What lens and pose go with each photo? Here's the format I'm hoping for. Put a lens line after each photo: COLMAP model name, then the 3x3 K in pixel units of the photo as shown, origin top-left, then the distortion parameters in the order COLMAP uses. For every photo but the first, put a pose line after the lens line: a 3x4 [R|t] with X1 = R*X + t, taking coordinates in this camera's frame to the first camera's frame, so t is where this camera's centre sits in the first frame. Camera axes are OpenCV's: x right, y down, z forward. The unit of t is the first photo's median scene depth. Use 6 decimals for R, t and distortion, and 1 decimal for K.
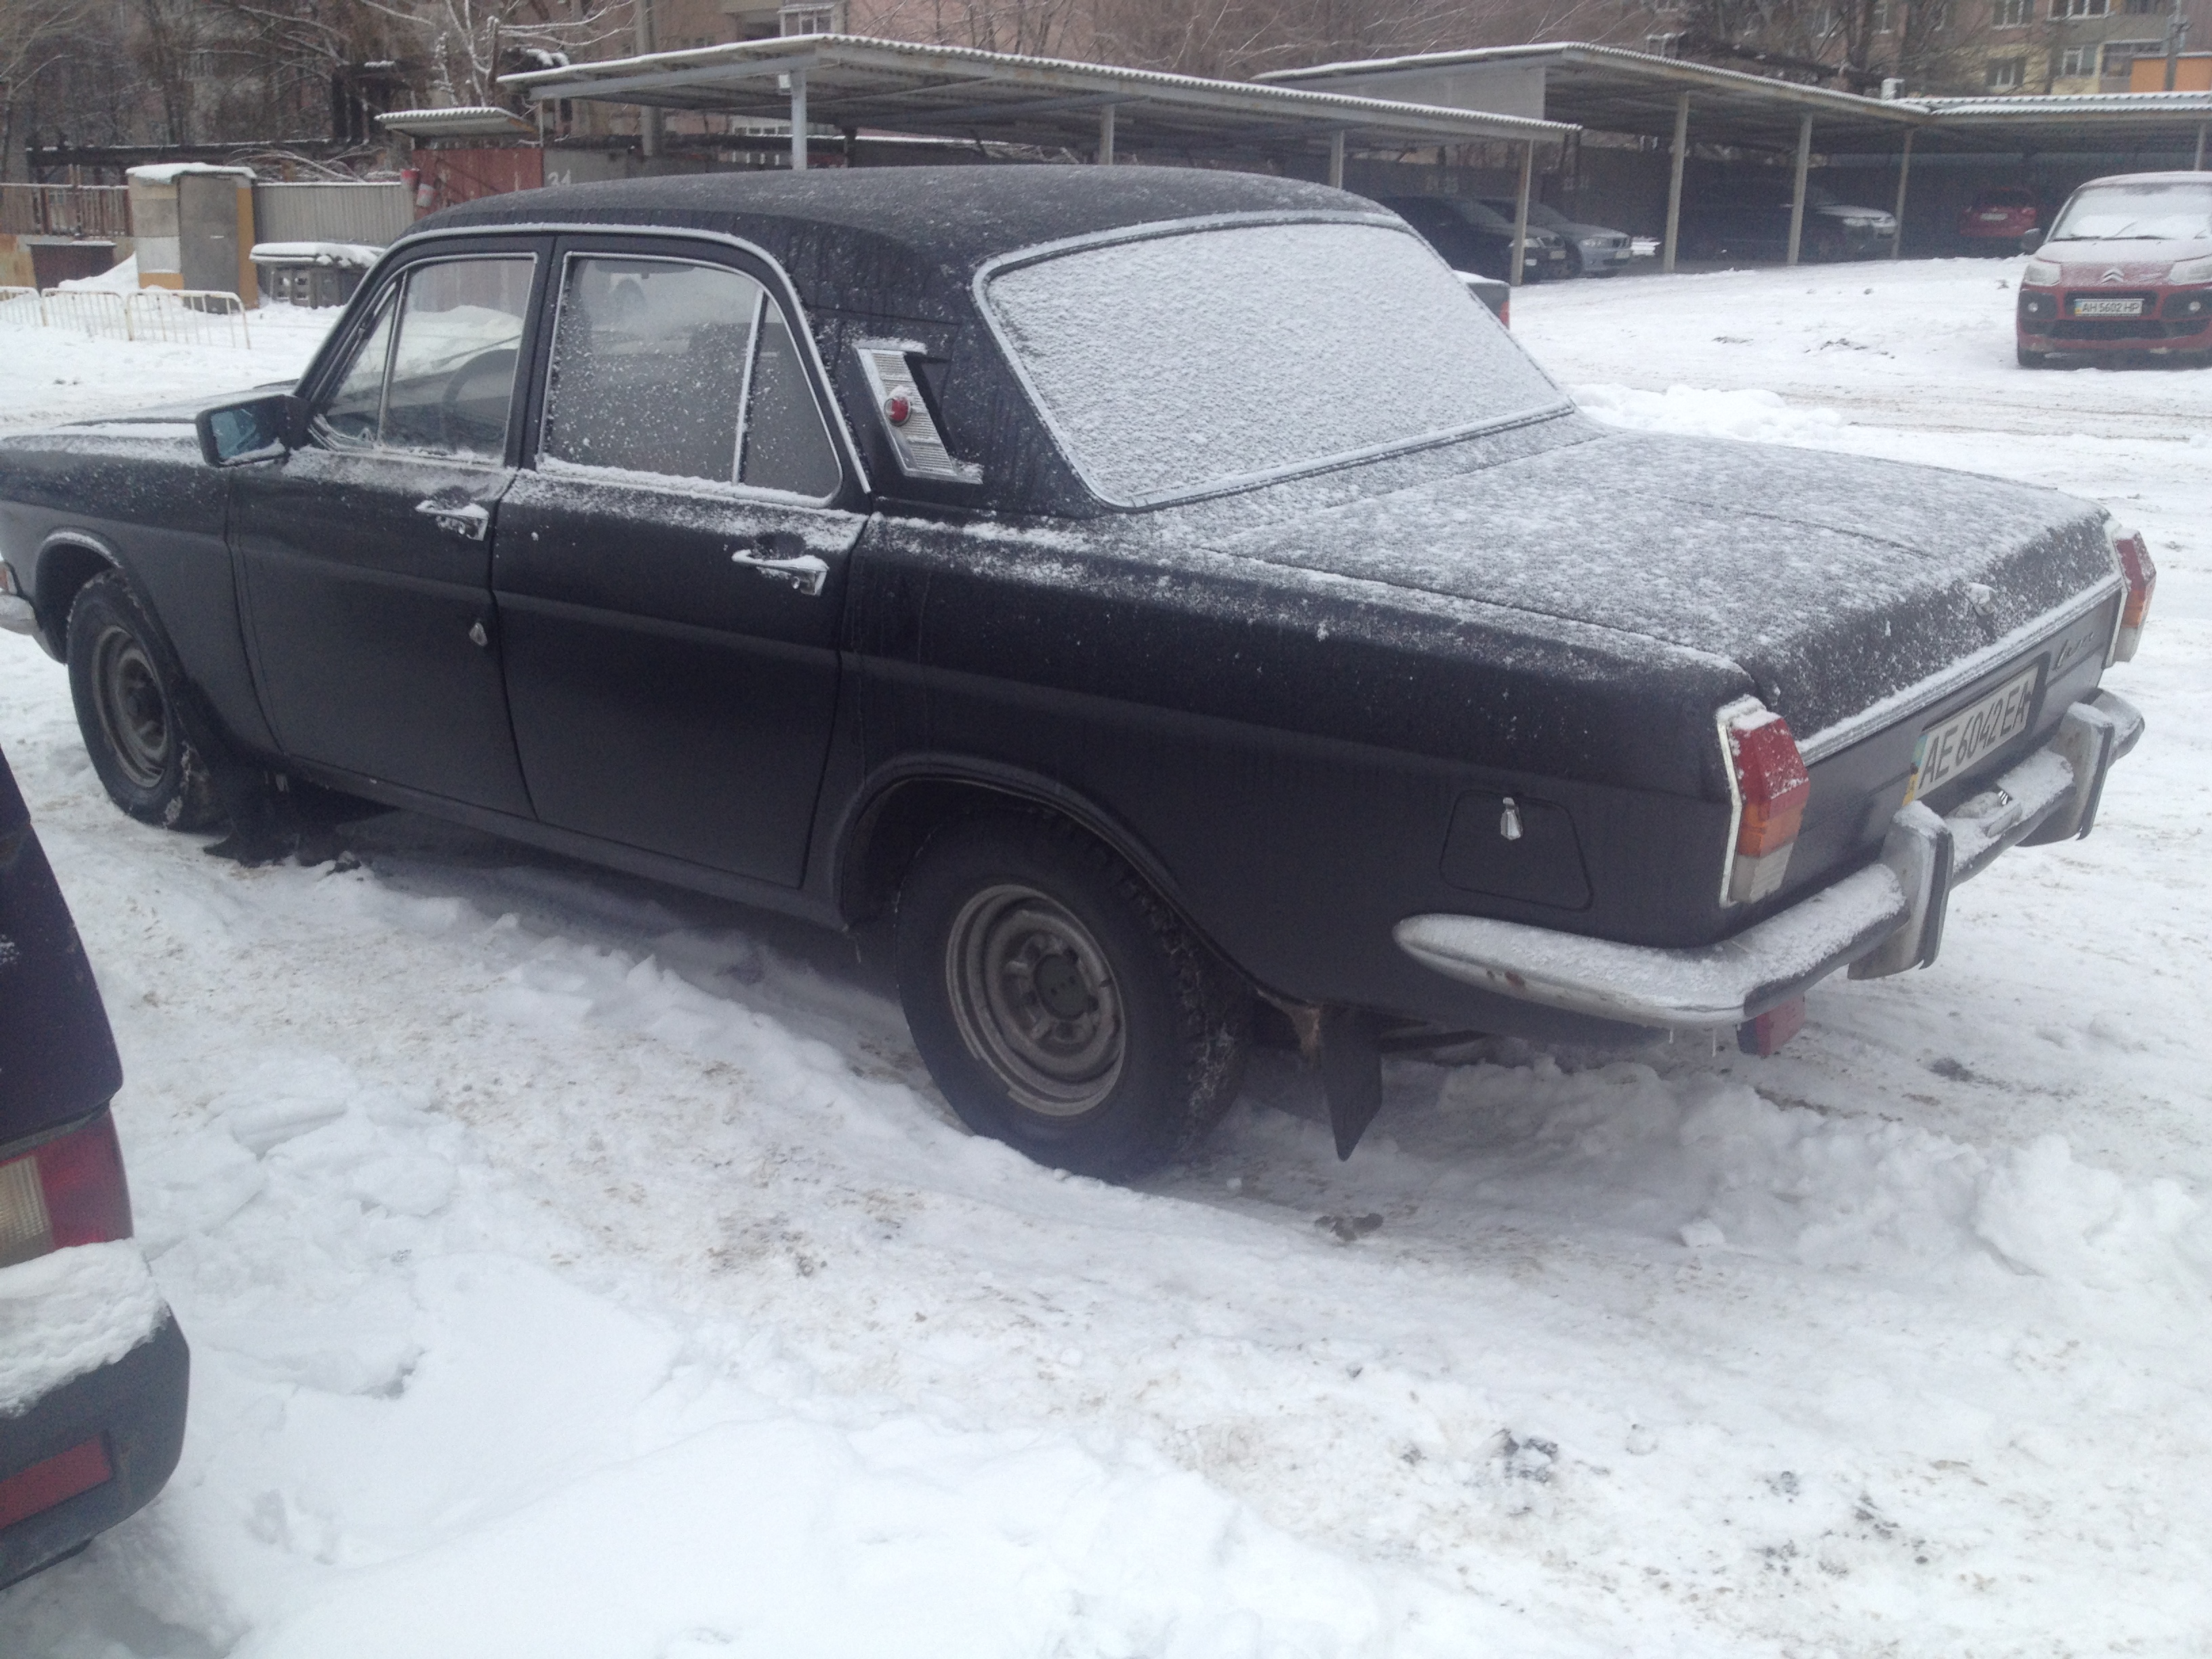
lens RADIAL K [[2231.2, 0, 1095.3], [0, 2231.2, 835.7], [0, 0, 1]] dist [-0.002145, 0.000000]
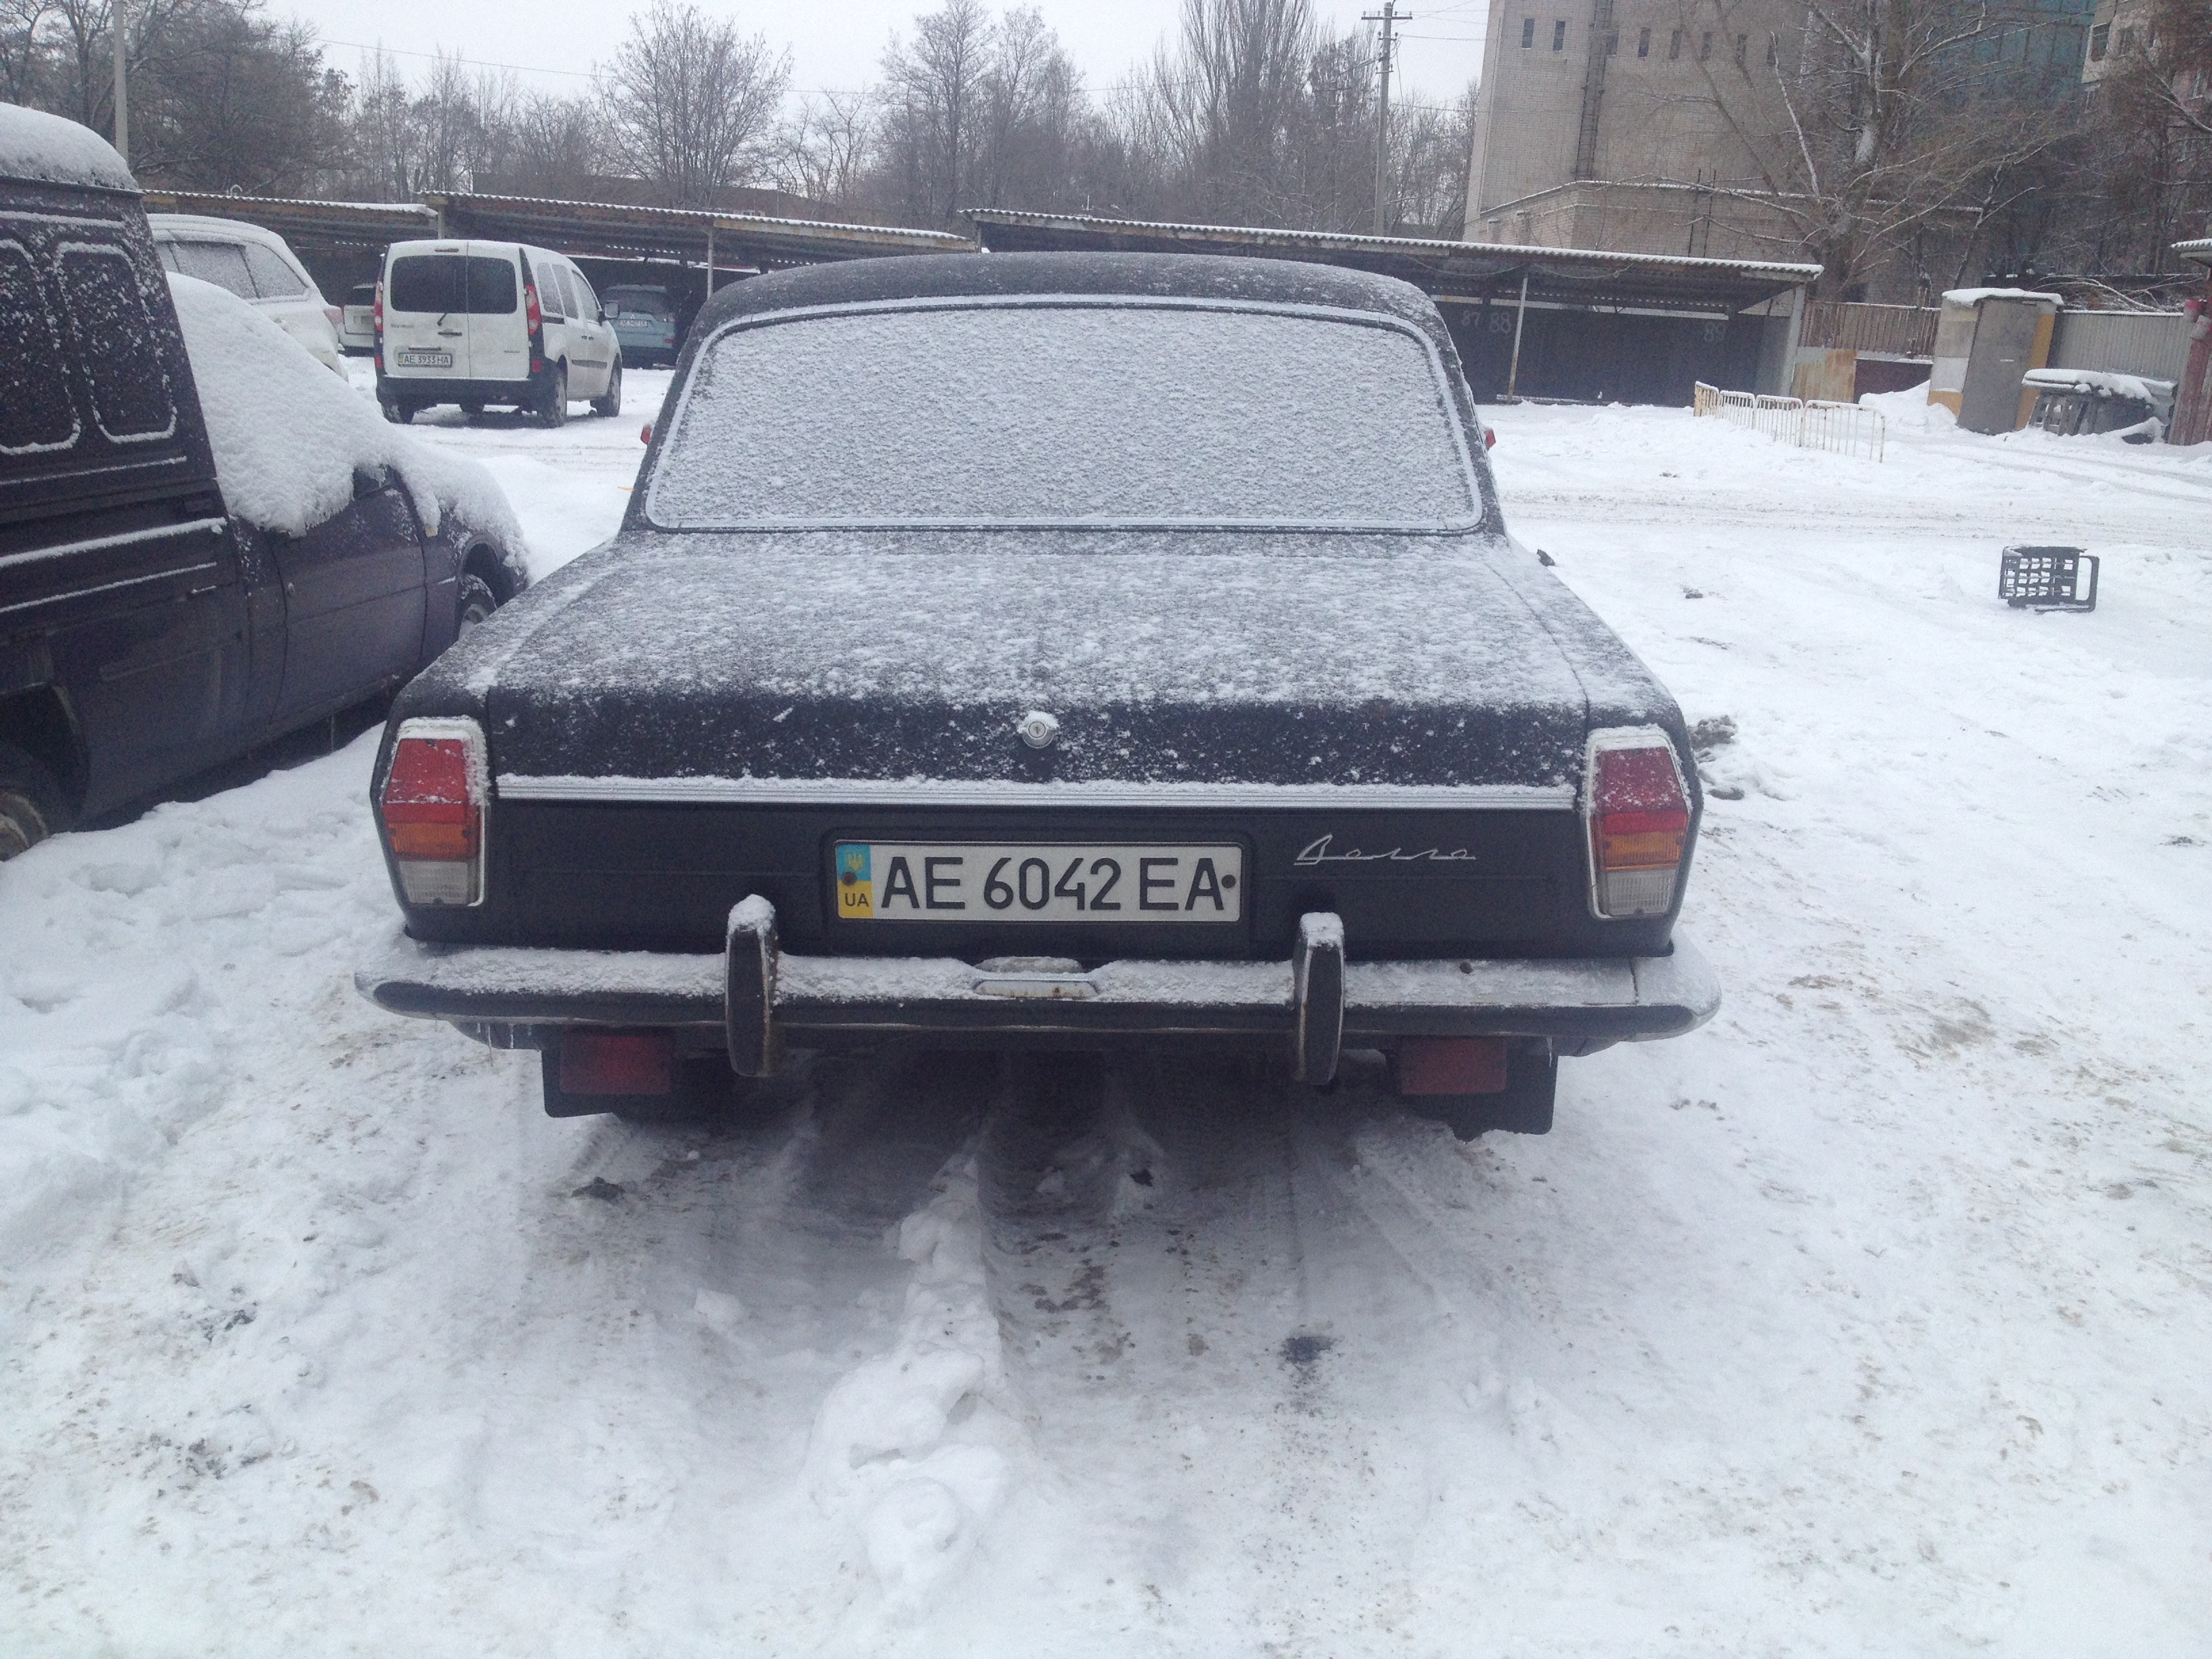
lens RADIAL K [[2231.2, 0, 1093.5], [0, 2231.2, 820.2], [0, 0, 1]] dist [-0.002145, 0.000000]
pose [[0.603547, 0.208169, -0.769673, 0.185695], [-0.256357, 0.964724, 0.059899, -0.022177], [0.754992, 0.161159, 0.635622, 0.079896]]
